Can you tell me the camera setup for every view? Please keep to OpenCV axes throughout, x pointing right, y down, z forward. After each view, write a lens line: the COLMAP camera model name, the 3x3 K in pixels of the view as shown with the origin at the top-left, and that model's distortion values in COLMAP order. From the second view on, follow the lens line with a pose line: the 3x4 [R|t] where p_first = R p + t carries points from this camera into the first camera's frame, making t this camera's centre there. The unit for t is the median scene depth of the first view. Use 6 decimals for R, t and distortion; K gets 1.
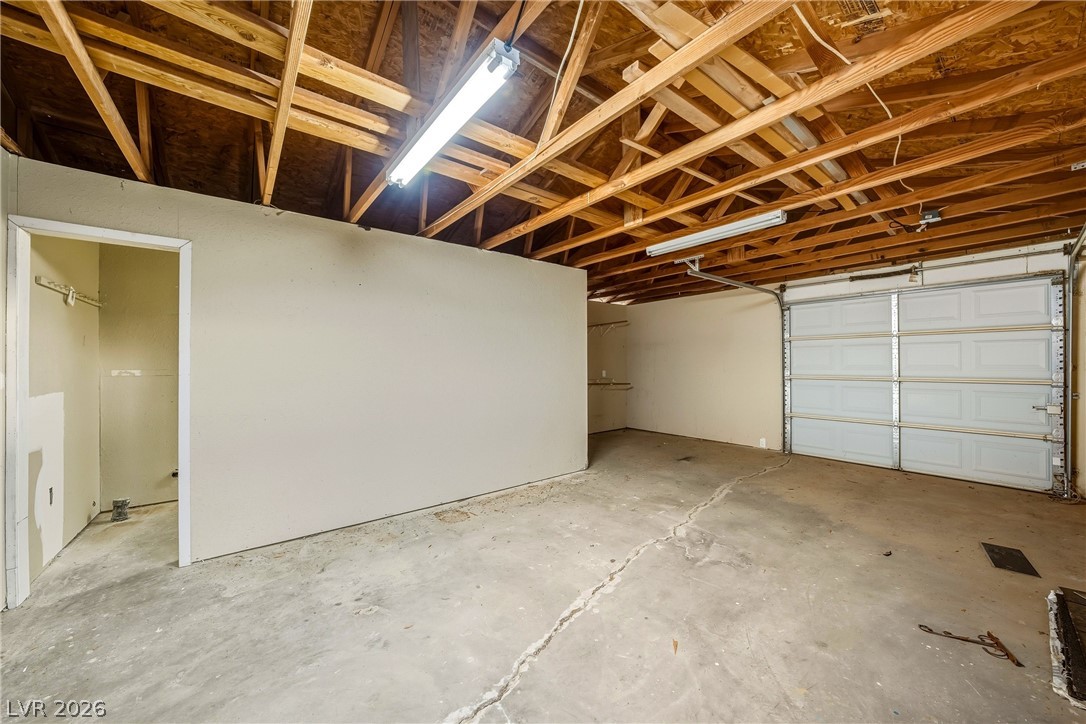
lens RADIAL K [[393.4, 0, 548.3], [0, 393.4, 362.7], [0, 0, 1]] dist [-0.024561, 0.006912]
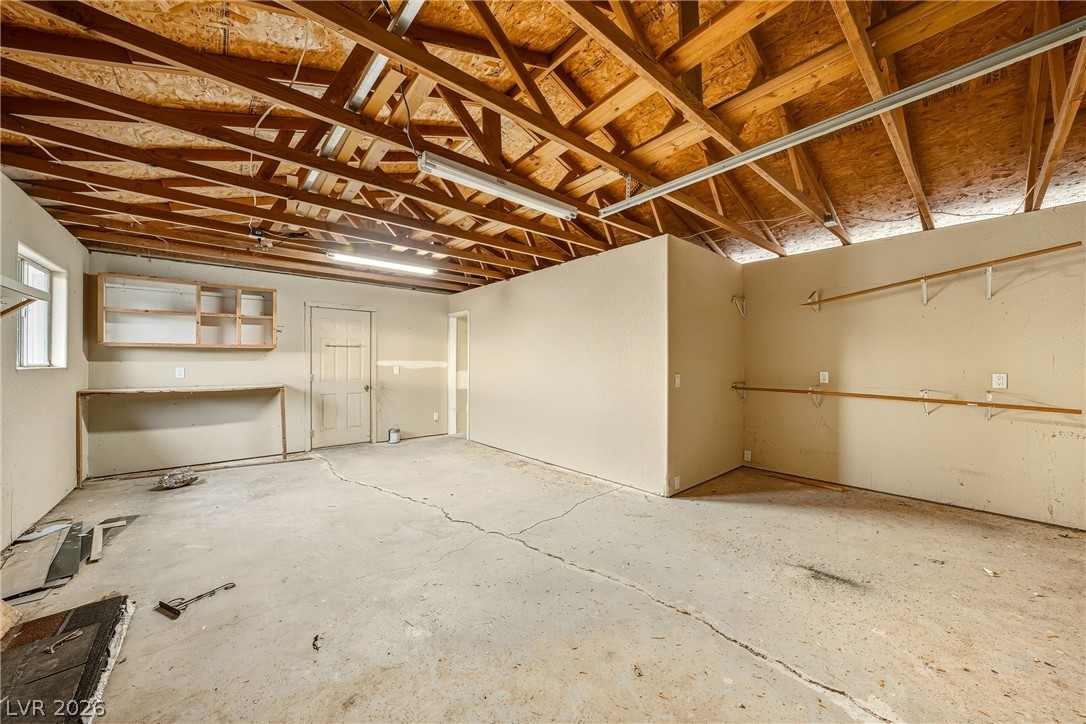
lens RADIAL K [[393.4, 0, 548.3], [0, 393.4, 362.7], [0, 0, 1]] dist [-0.024561, 0.006912]
pose [[0.032682, 0.001856, -0.999464, 1.106170], [-0.001449, 0.999997, 0.001810, 0.014052], [0.999465, 0.001389, 0.032684, 0.979684]]
